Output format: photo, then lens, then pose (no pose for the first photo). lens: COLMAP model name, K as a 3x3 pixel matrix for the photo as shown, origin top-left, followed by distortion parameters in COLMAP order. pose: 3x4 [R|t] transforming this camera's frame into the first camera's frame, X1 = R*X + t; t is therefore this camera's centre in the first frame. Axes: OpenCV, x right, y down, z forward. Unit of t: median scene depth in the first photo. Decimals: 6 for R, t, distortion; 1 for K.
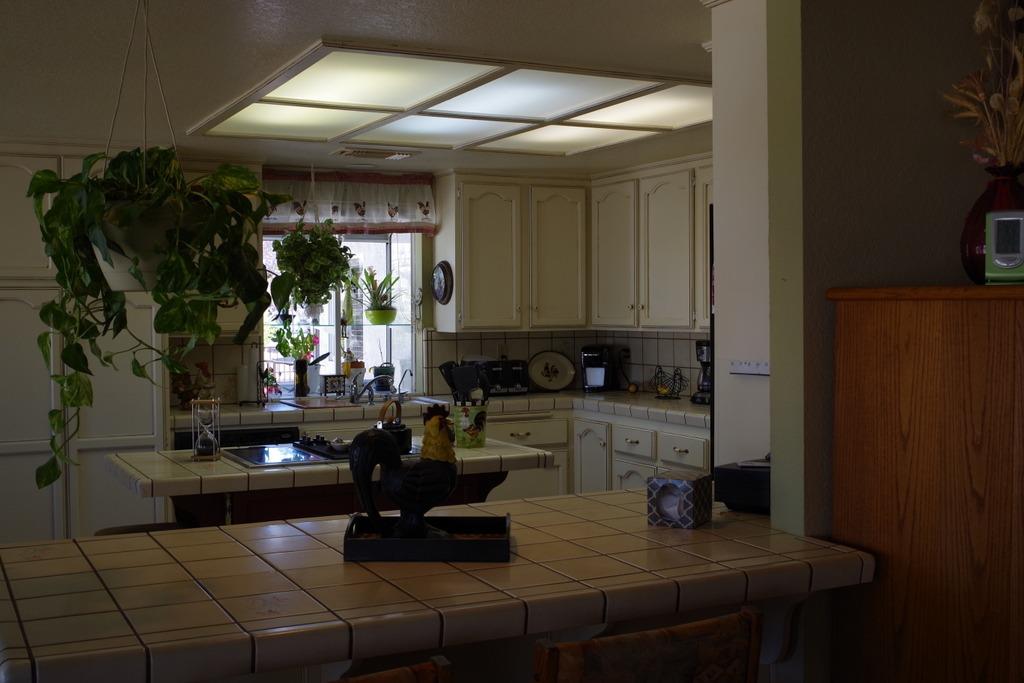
lens RADIAL K [[1180.4, 0, 513.5], [0, 1180.4, 343.9], [0, 0, 1]] dist [-0.041403, 0.000000]
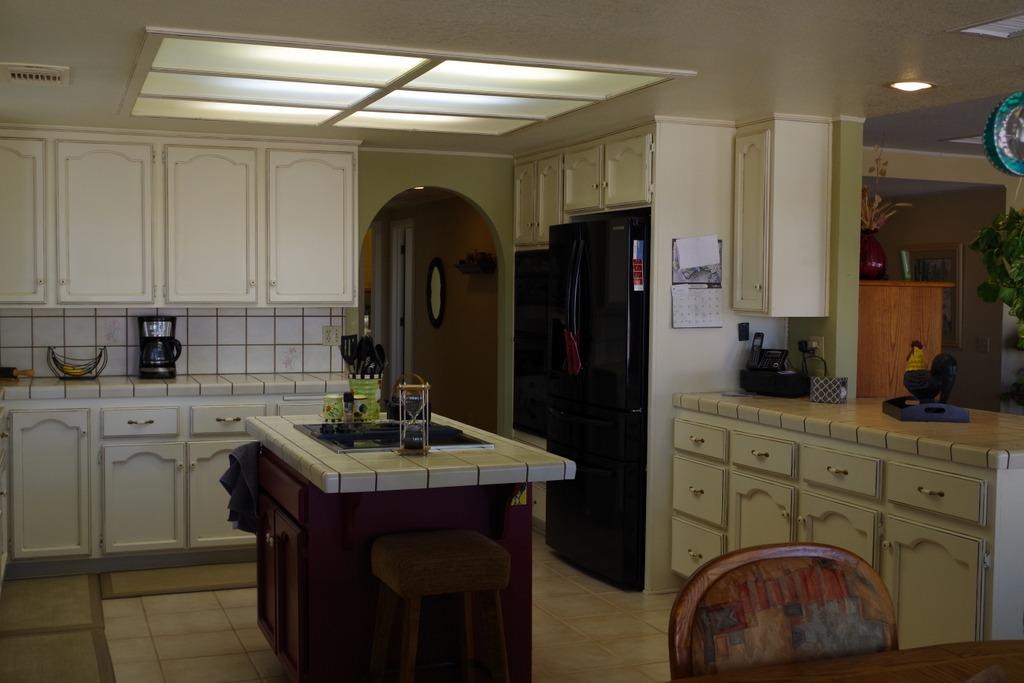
lens RADIAL K [[1180.4, 0, 510.0], [0, 1180.4, 341.2], [0, 0, 1]] dist [-0.041403, 0.000000]
pose [[0.105742, -0.033757, 0.993820, -0.804898], [0.021643, 0.999265, 0.031639, -0.006880], [-0.994158, 0.018163, 0.106395, 0.596397]]
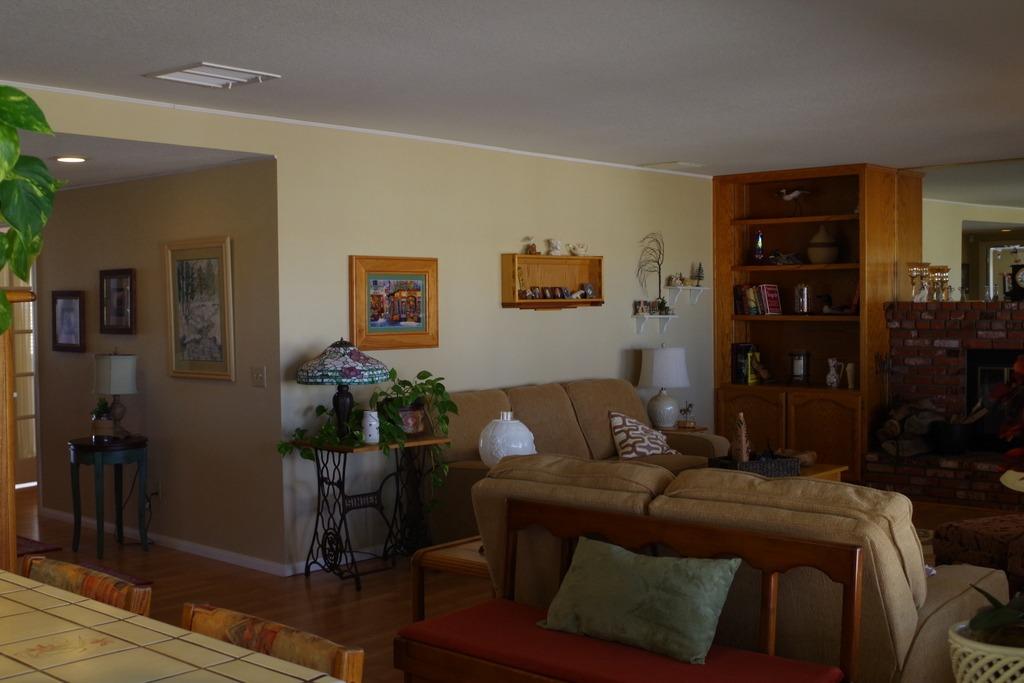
lens RADIAL K [[1180.4, 0, 512.8], [0, 1180.4, 342.6], [0, 0, 1]] dist [-0.041403, 0.000000]
pose [[-0.344272, -0.020826, 0.938639, -0.543582], [0.043123, 0.998348, 0.037967, -0.005379], [-0.937879, 0.053548, -0.342805, 0.427835]]
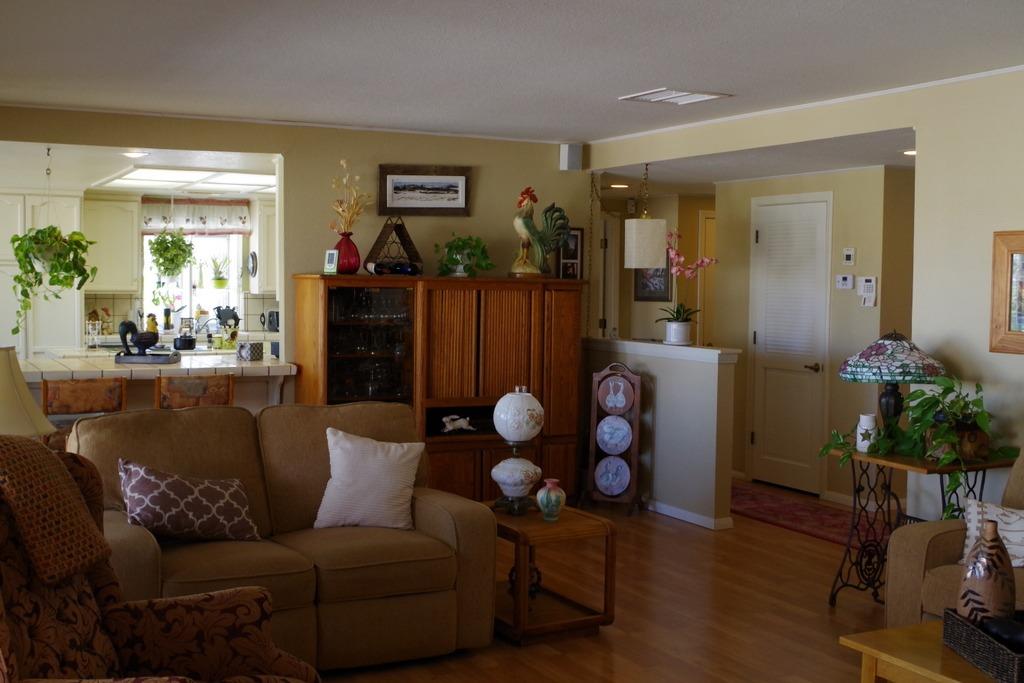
lens RADIAL K [[1180.4, 0, 509.7], [0, 1180.4, 340.5], [0, 0, 1]] dist [-0.041403, 0.000000]
pose [[0.999733, 0.015893, 0.016763, 0.316116], [-0.016223, 0.999674, 0.019721, 0.020154], [-0.016444, -0.019988, 0.999665, -0.781796]]
